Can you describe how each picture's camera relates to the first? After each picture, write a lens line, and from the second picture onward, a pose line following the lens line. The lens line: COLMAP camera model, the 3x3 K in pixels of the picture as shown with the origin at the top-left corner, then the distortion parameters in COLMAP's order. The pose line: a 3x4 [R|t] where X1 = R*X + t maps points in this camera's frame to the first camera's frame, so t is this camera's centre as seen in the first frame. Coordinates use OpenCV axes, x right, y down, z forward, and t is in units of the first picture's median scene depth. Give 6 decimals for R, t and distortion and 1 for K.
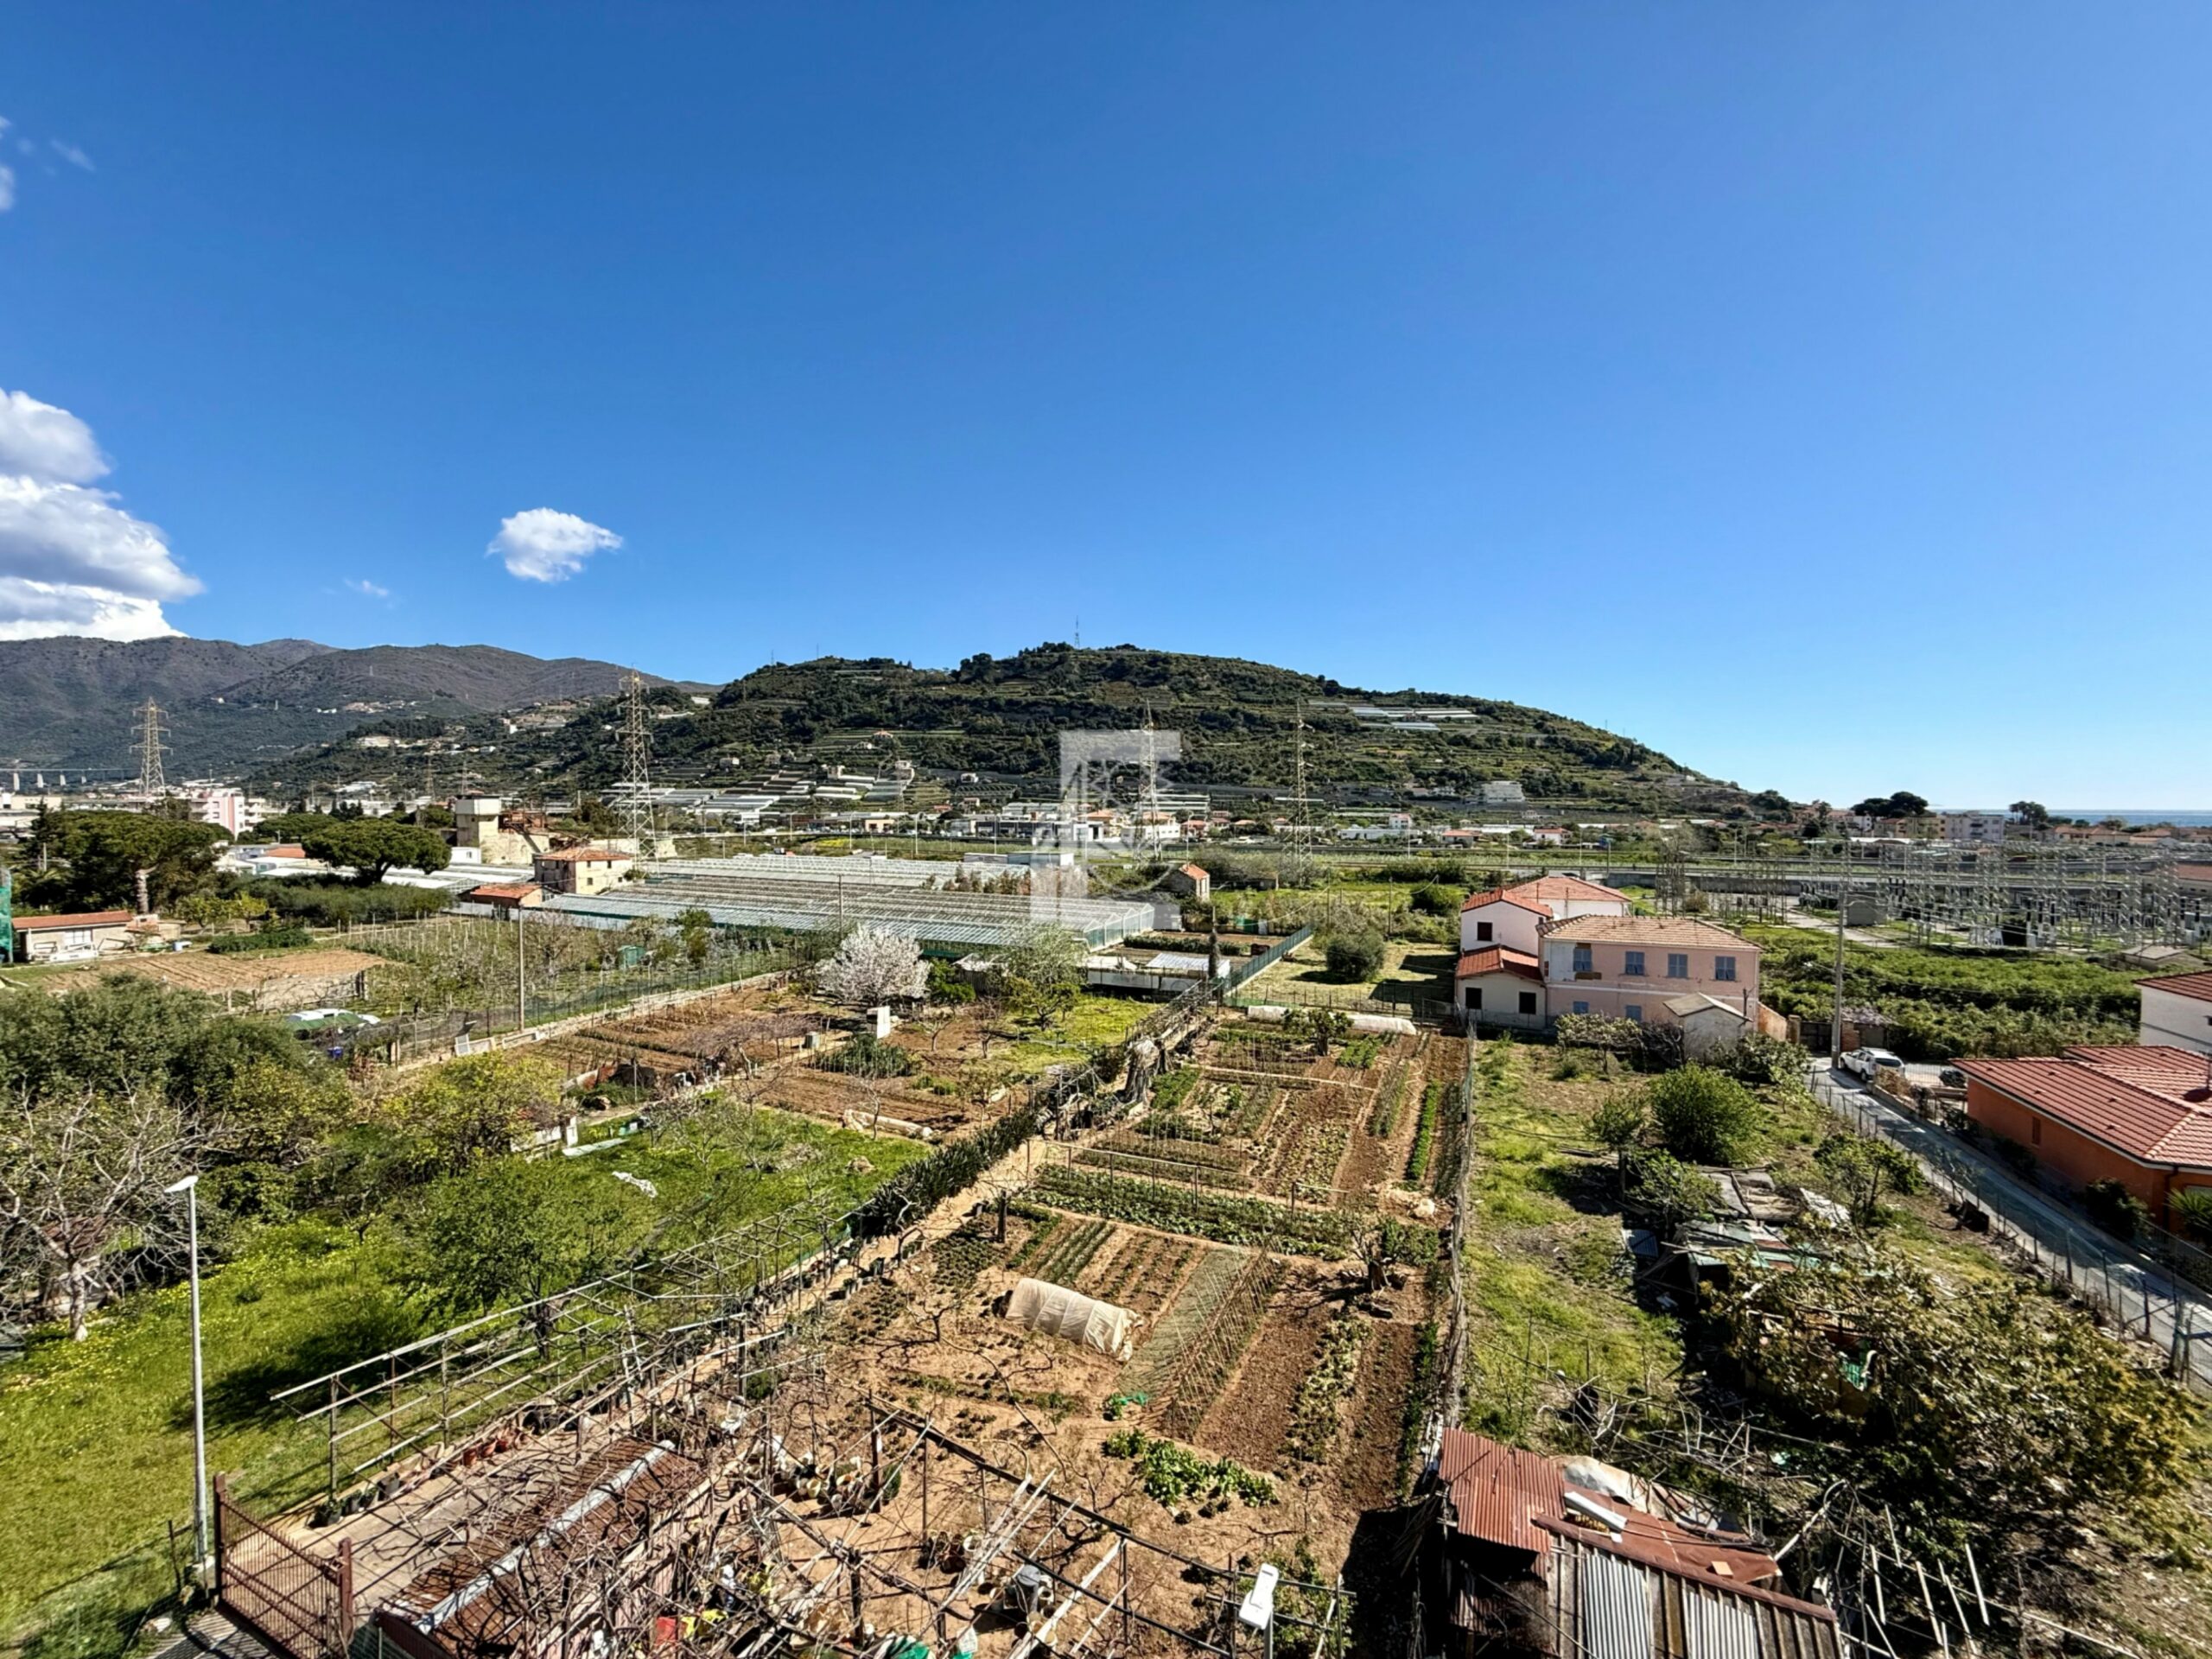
lens RADIAL K [[877.3, 0, 1099.0], [0, 877.3, 828.0], [0, 0, 1]] dist [0.000354, -0.000200]
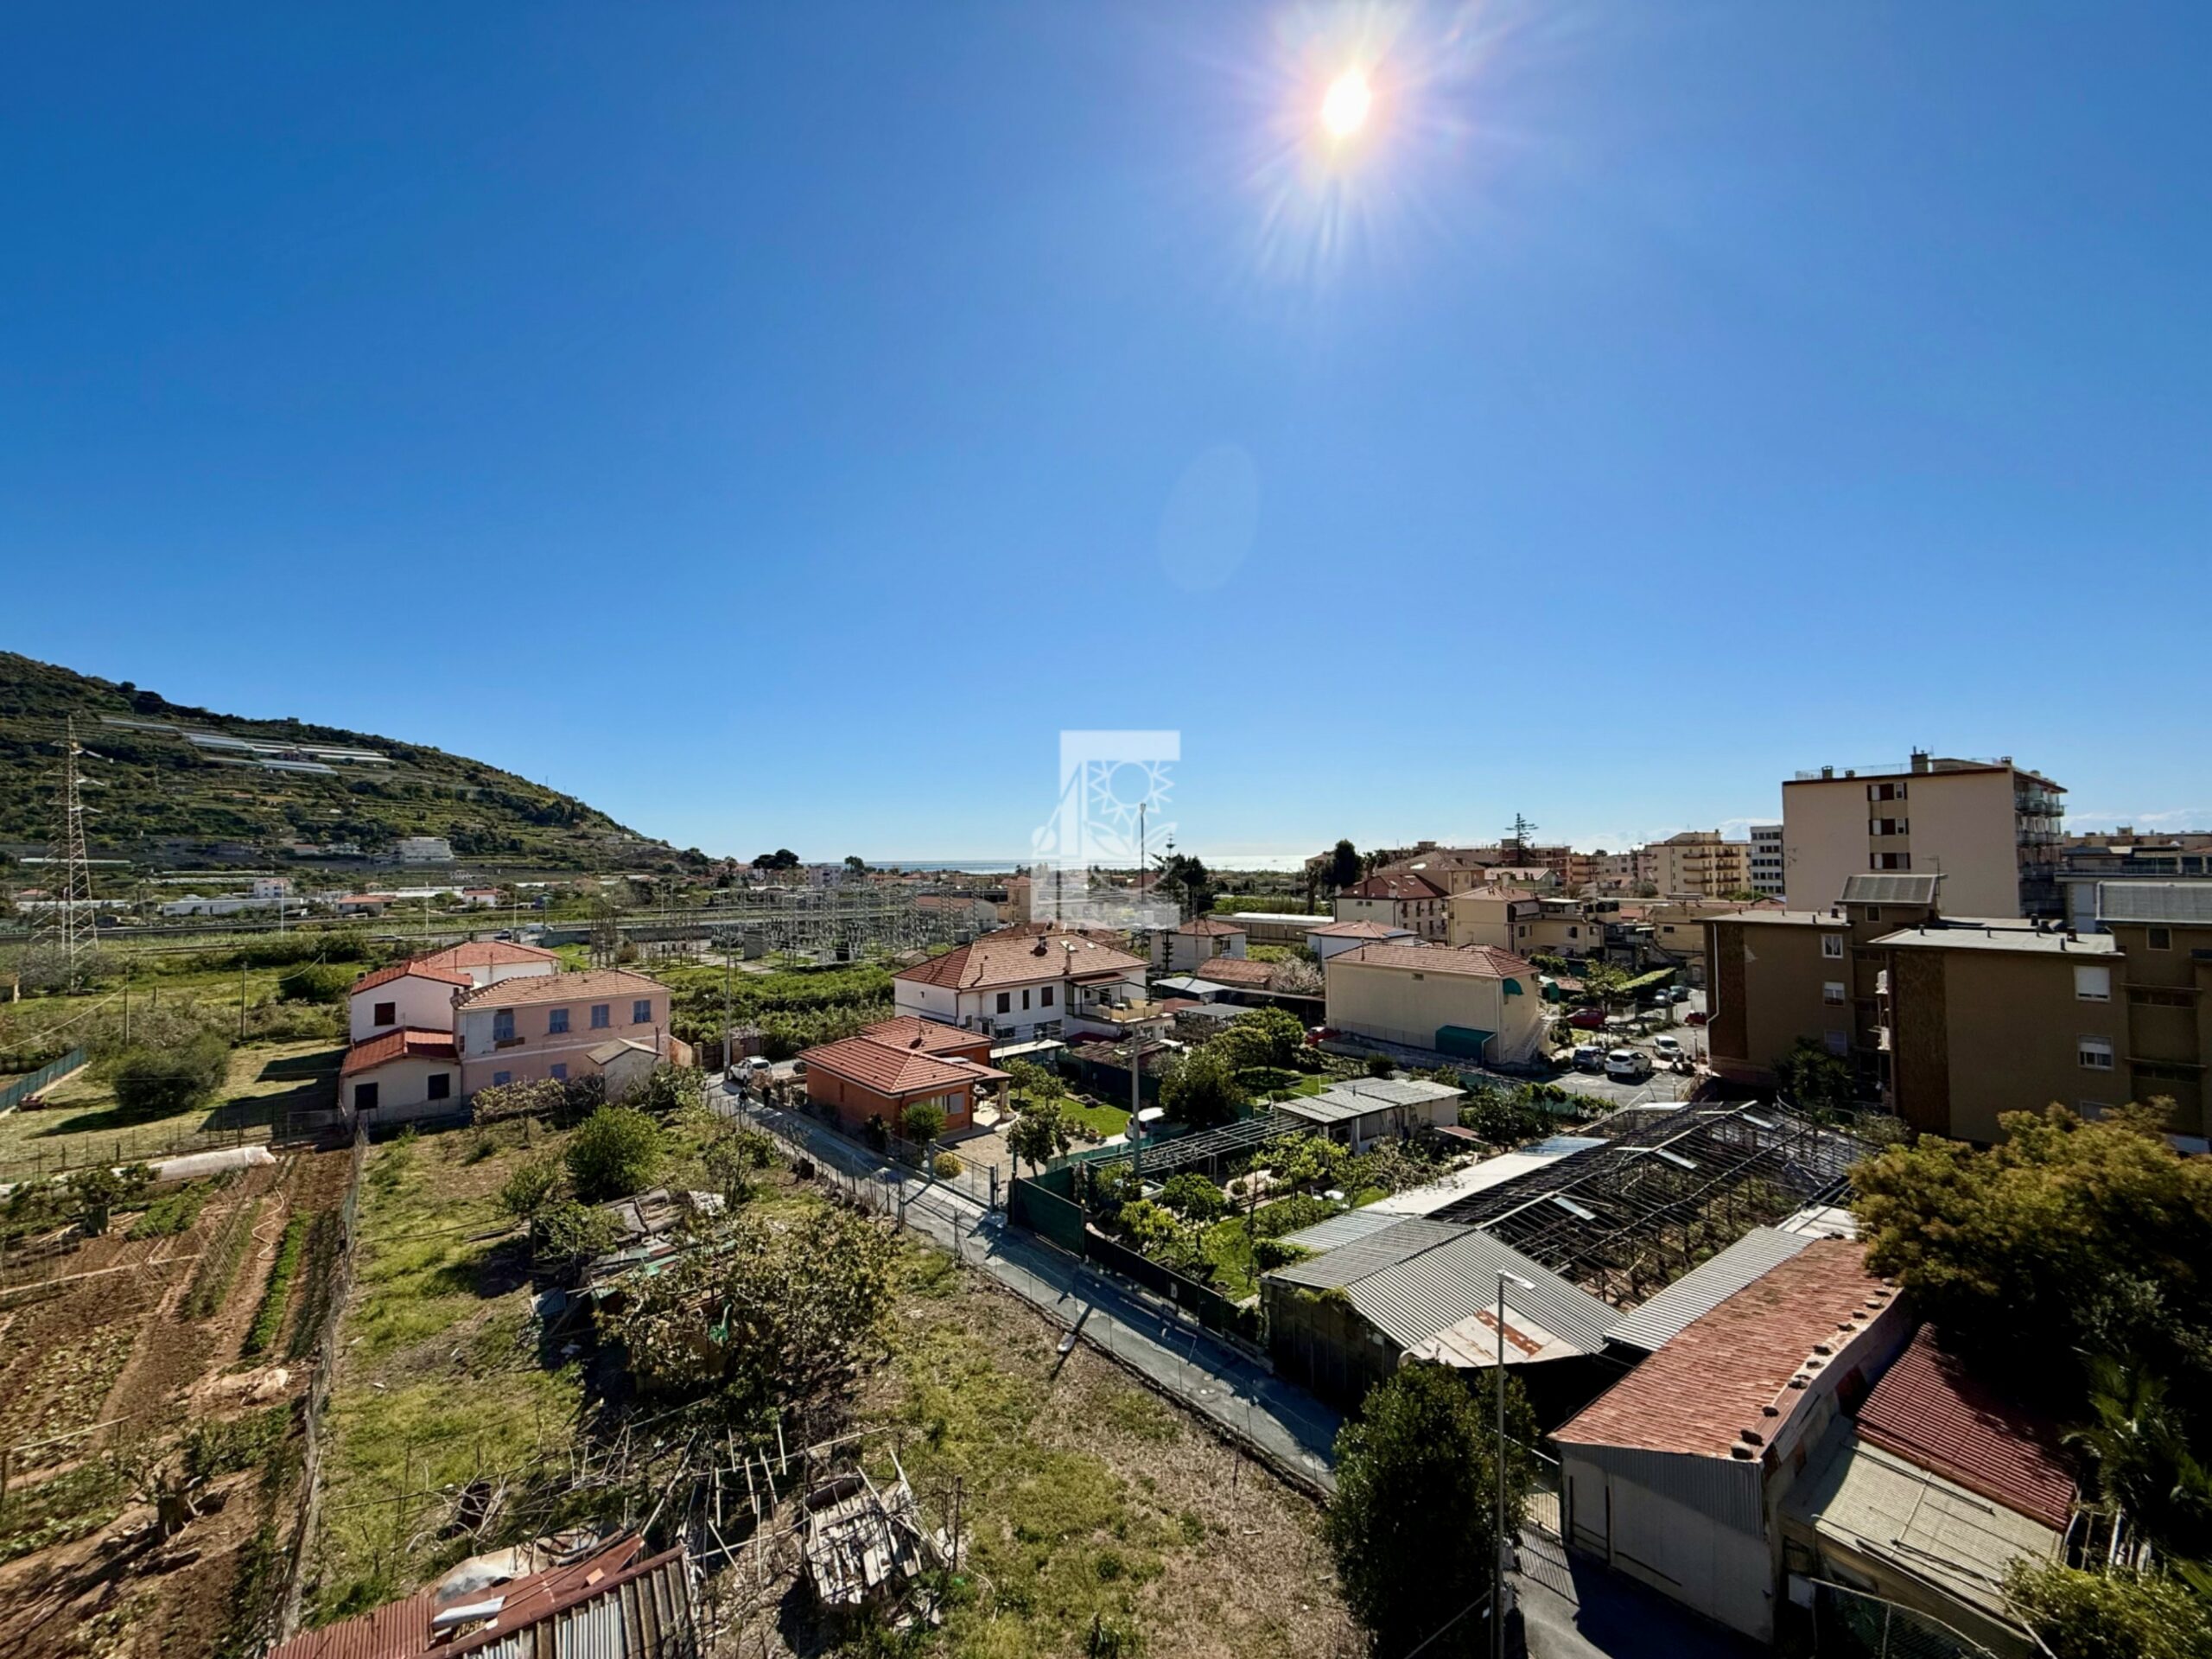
lens RADIAL K [[877.3, 0, 1099.0], [0, 877.3, 828.0], [0, 0, 1]] dist [0.000354, -0.000200]
pose [[0.467715, 0.021389, 0.883620, 0.006221], [0.036469, 0.998389, -0.043471, 0.000091], [-0.883127, 0.052557, 0.466181, -0.017012]]
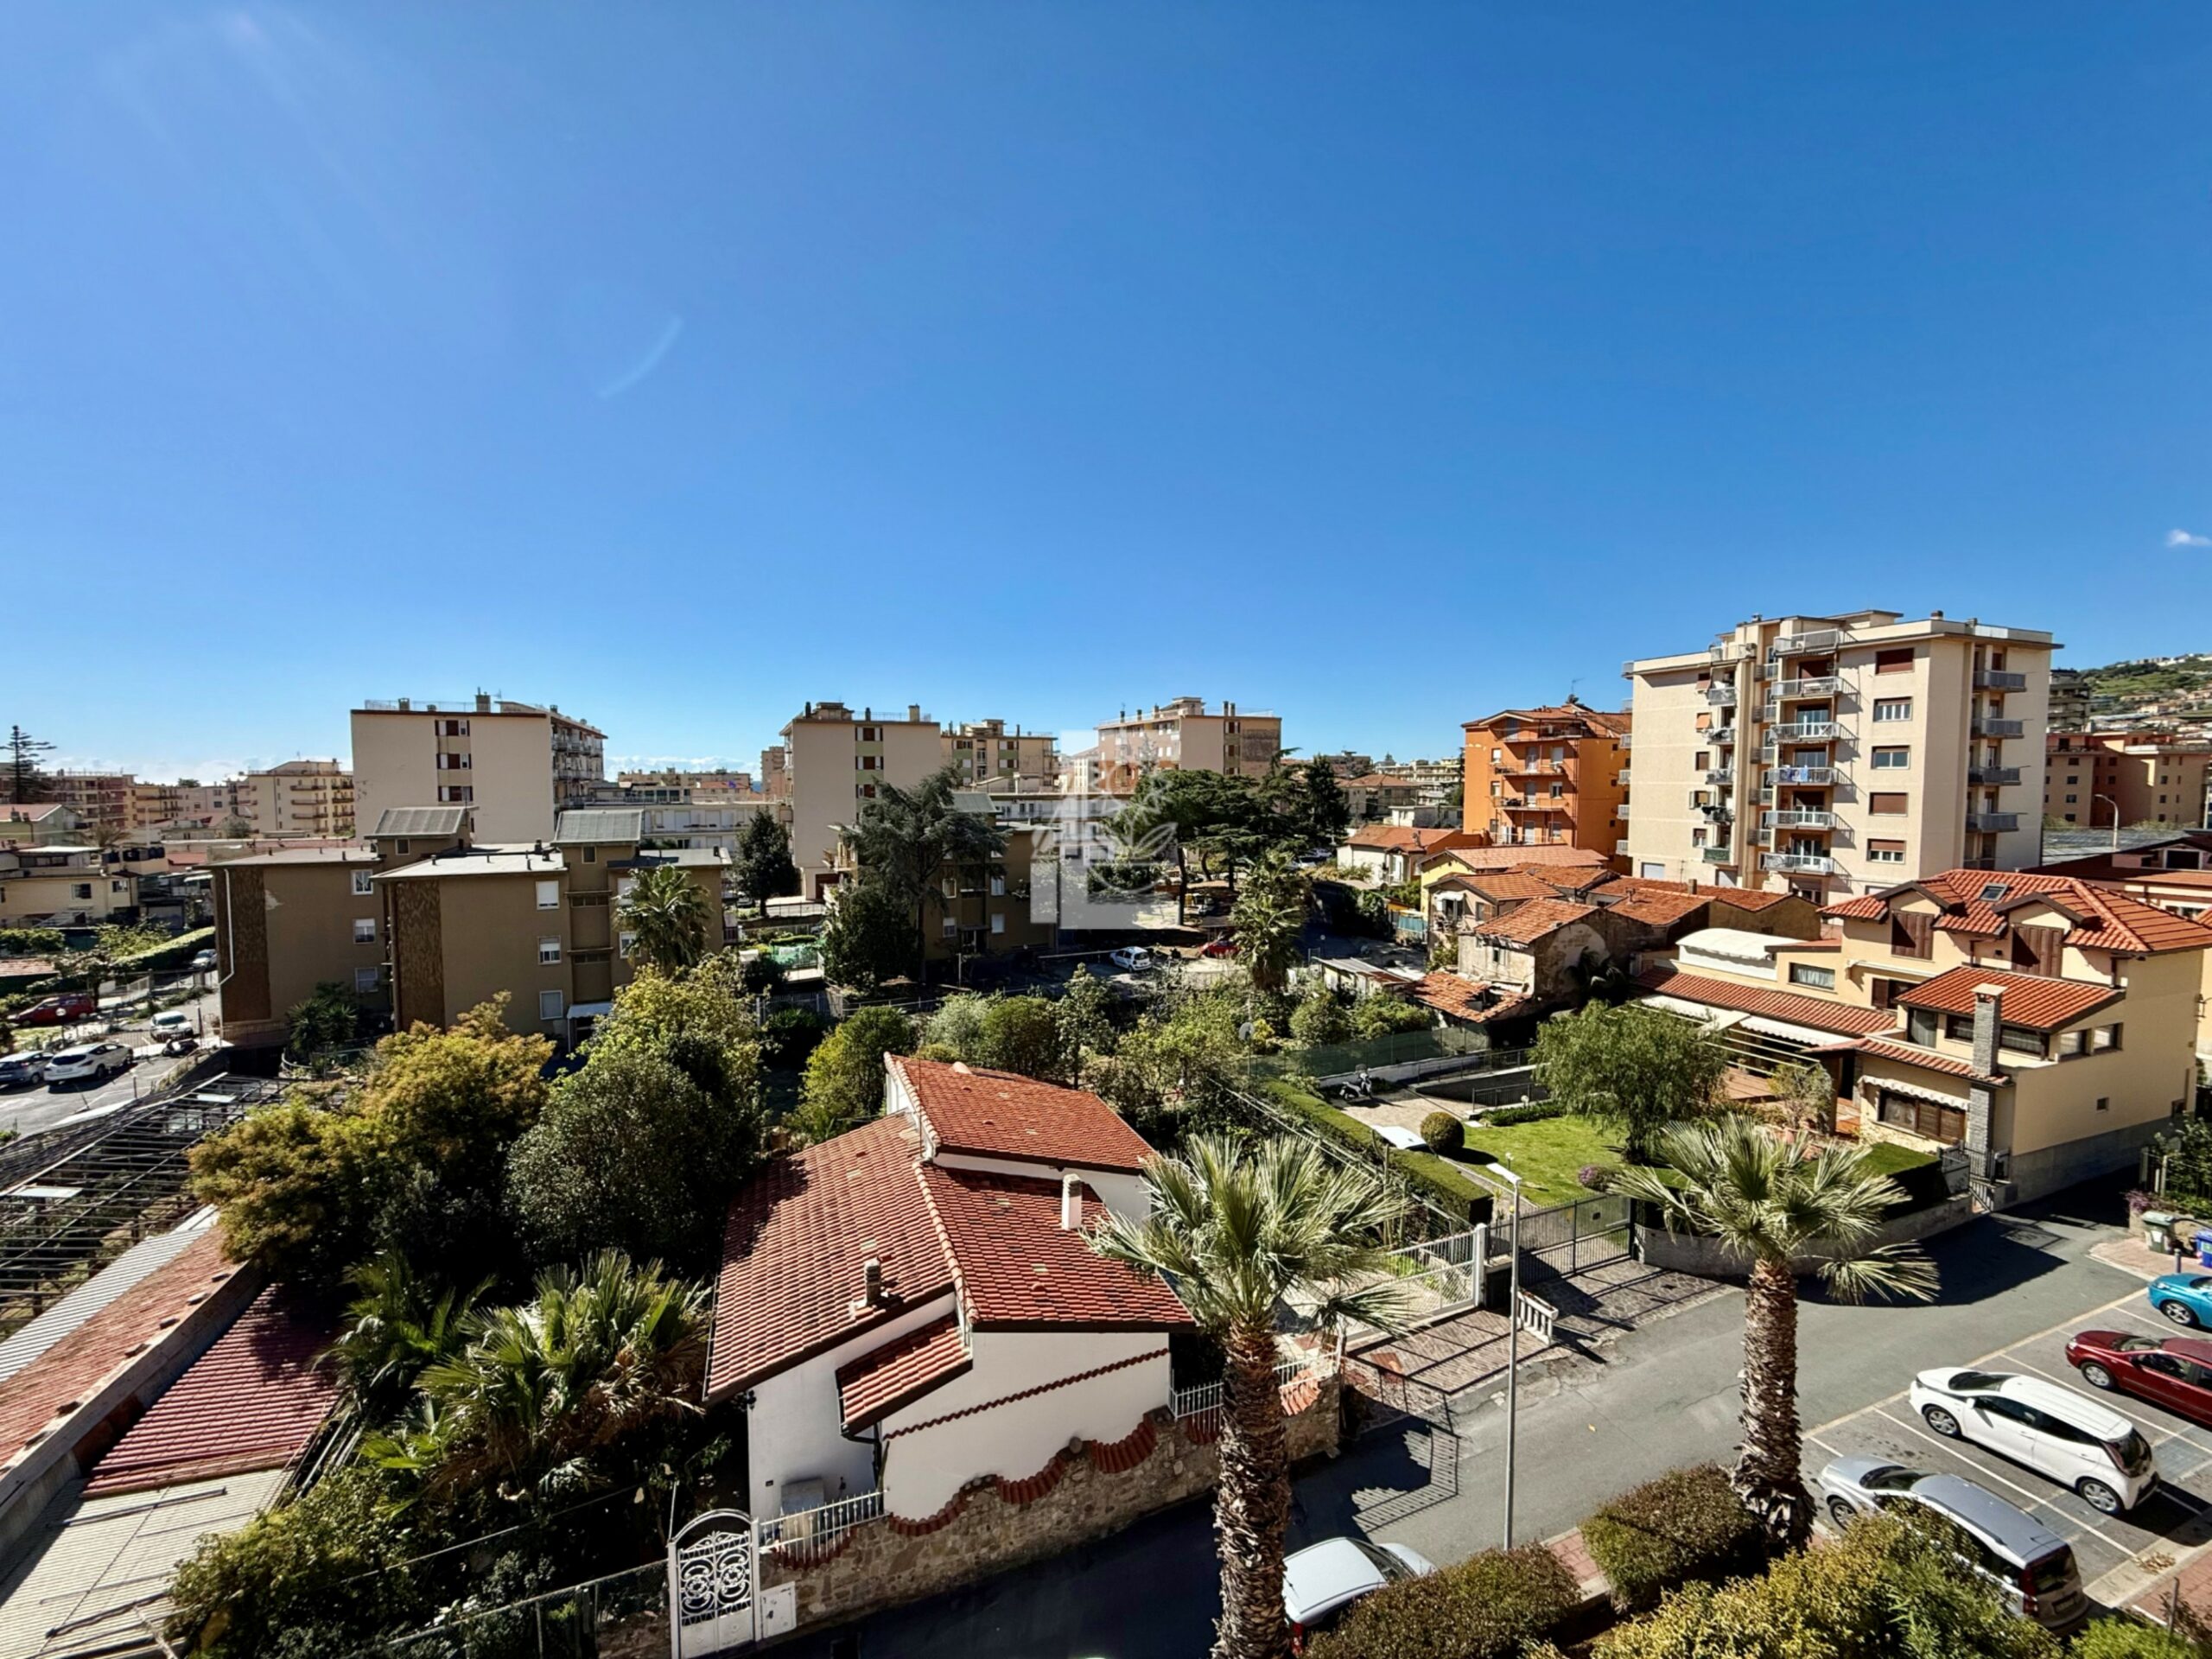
lens RADIAL K [[877.3, 0, 1099.0], [0, 877.3, 828.0], [0, 0, 1]] dist [0.000354, -0.000200]
pose [[-0.730399, -0.038559, 0.681932, 0.022520], [0.018301, 0.996942, 0.075973, 0.002011], [-0.682776, 0.067971, -0.727459, -0.098801]]
